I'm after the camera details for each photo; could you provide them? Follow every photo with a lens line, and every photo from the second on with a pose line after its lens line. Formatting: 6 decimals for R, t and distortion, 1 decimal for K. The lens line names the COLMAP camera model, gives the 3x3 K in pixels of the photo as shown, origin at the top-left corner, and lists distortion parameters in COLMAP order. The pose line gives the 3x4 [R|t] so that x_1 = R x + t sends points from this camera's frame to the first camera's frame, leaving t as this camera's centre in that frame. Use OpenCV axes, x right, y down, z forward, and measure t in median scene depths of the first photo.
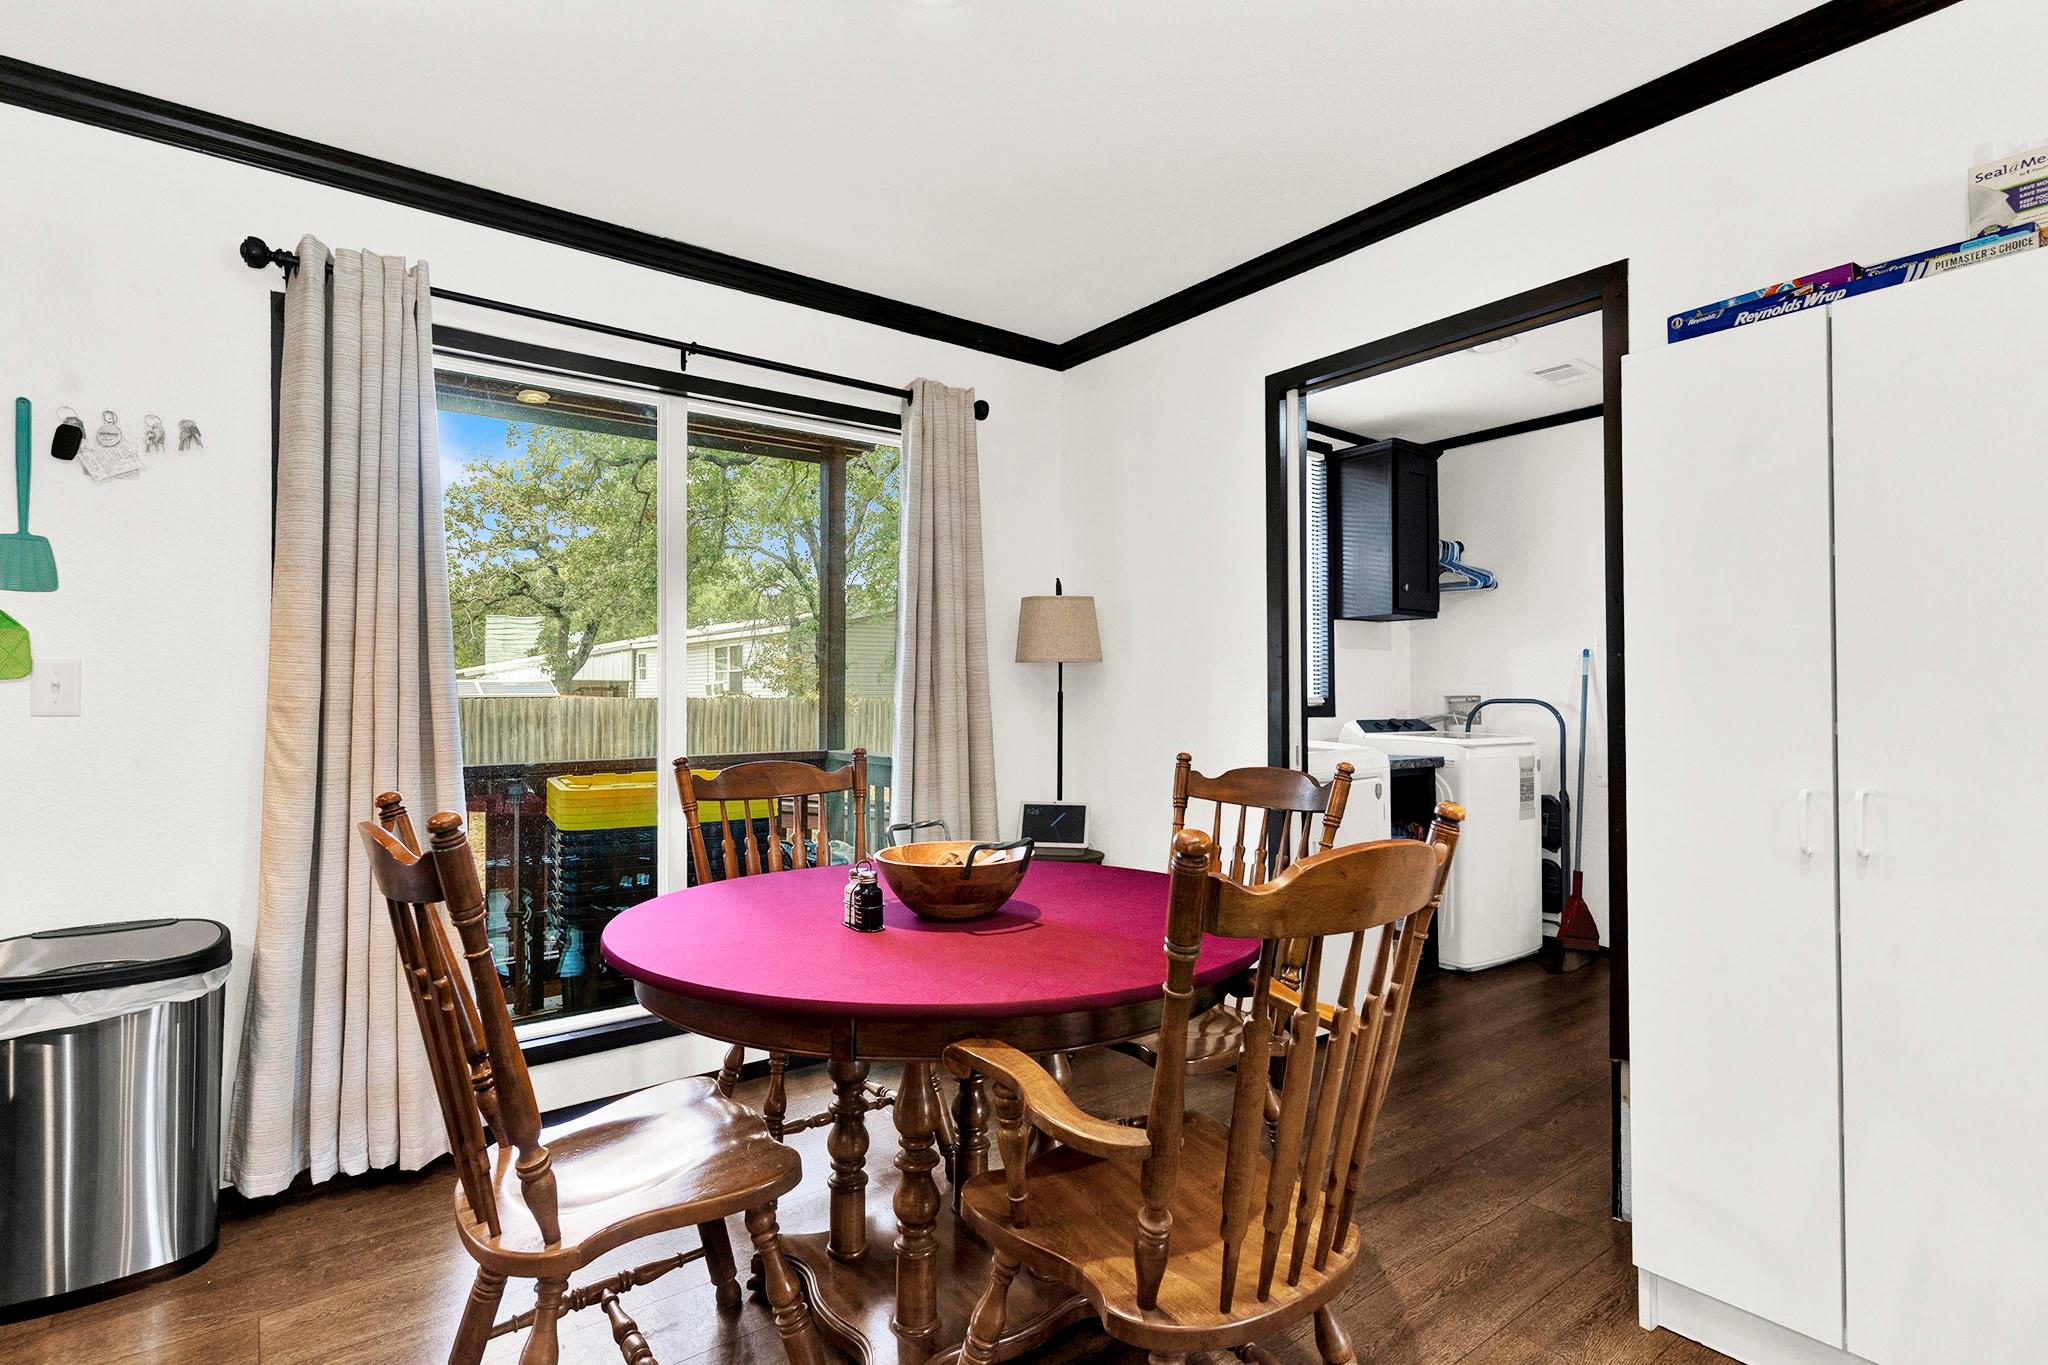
lens RADIAL K [[990.8, 0, 1022.1], [0, 990.8, 703.9], [0, 0, 1]] dist [0.002873, -0.012428]
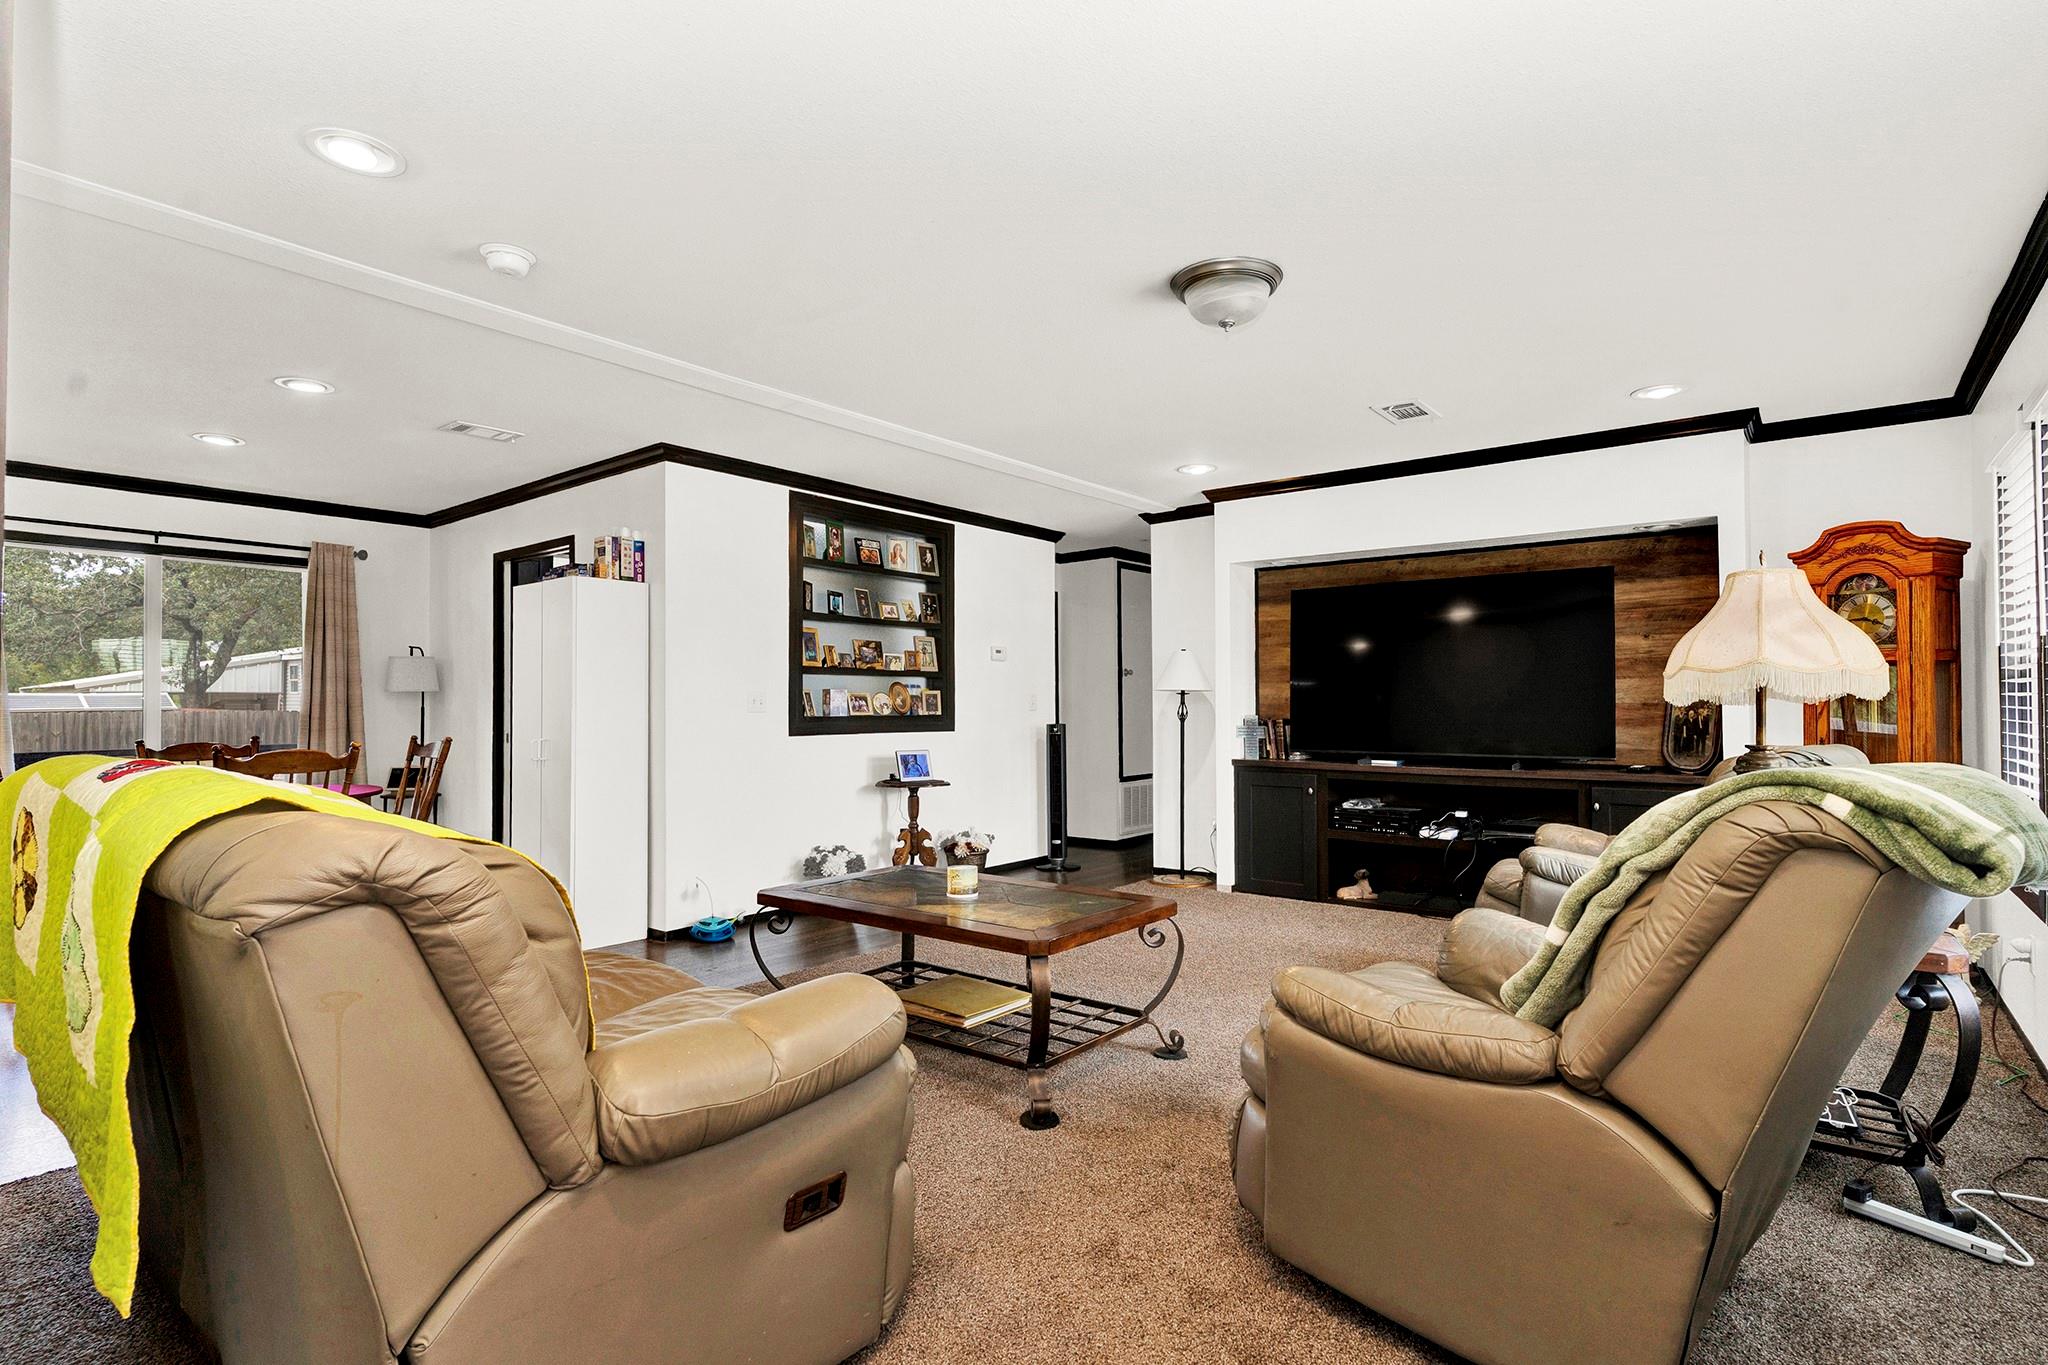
lens RADIAL K [[990.8, 0, 1022.1], [0, 990.8, 703.9], [0, 0, 1]] dist [0.002873, -0.012428]
pose [[0.969997, 0.003279, 0.243095, 0.292806], [0.000163, 0.999900, -0.014137, 0.003369], [-0.243117, 0.013753, 0.969899, -0.452188]]
